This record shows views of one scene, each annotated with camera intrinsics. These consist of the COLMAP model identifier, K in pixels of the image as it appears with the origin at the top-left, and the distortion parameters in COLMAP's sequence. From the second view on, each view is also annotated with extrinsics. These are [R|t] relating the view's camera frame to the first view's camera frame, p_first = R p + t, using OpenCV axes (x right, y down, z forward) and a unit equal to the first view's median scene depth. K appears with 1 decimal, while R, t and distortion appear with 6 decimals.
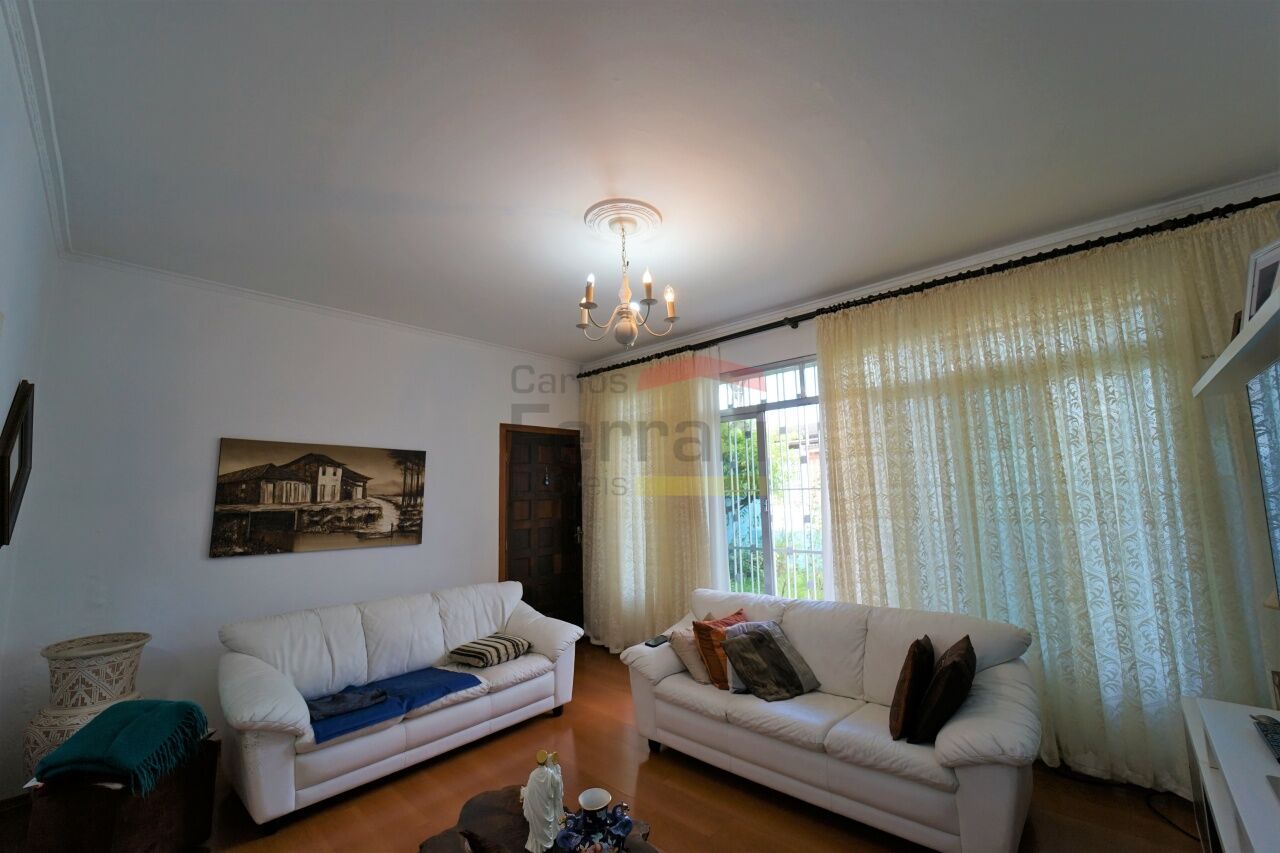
lens RADIAL K [[520.2, 0, 639.5], [0, 520.2, 425.0], [0, 0, 1]] dist [-0.015198, -0.000690]
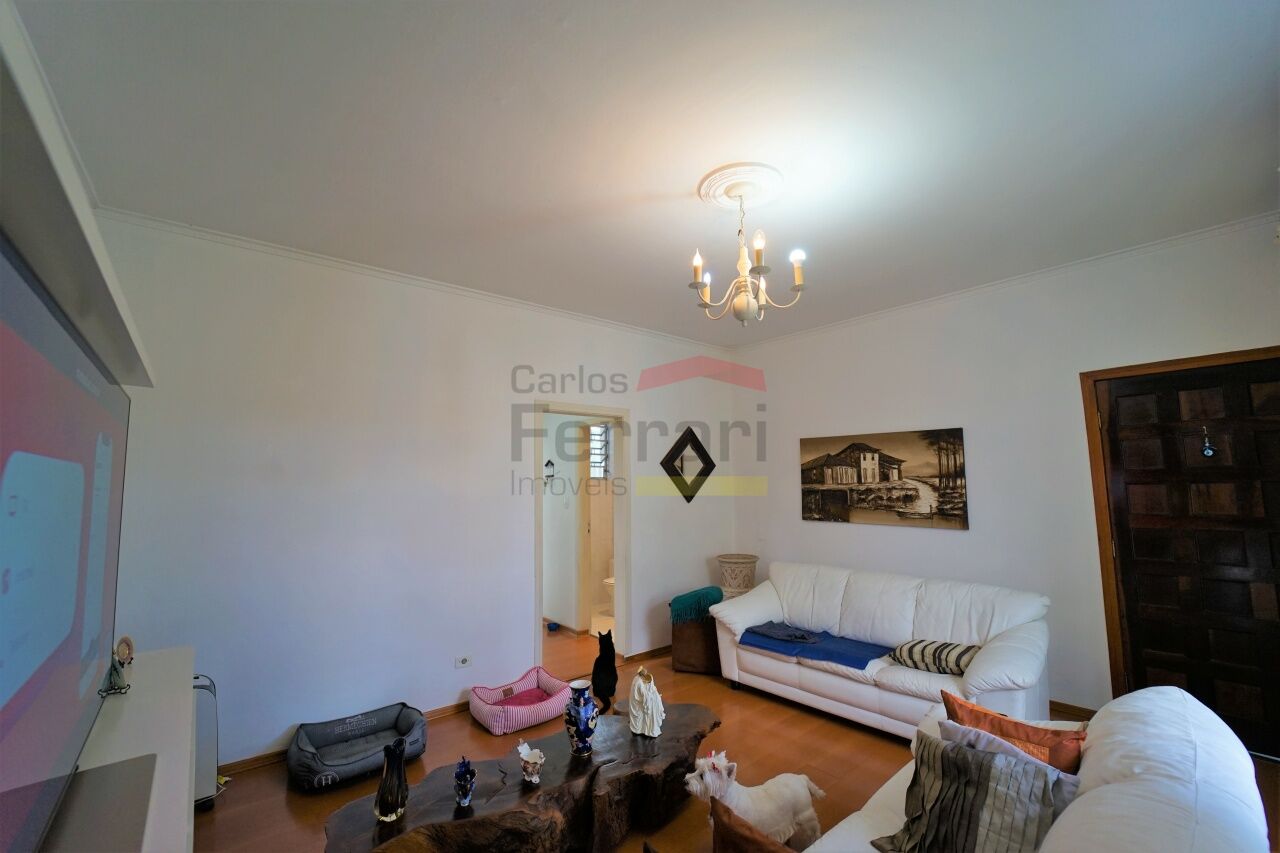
lens RADIAL K [[520.2, 0, 639.1], [0, 520.2, 430.7], [0, 0, 1]] dist [-0.015198, -0.000690]
pose [[-0.115597, -0.084089, -0.989730, 0.622520], [0.143771, 0.984501, -0.100436, 0.075292], [0.982836, -0.153905, -0.101716, 0.623477]]
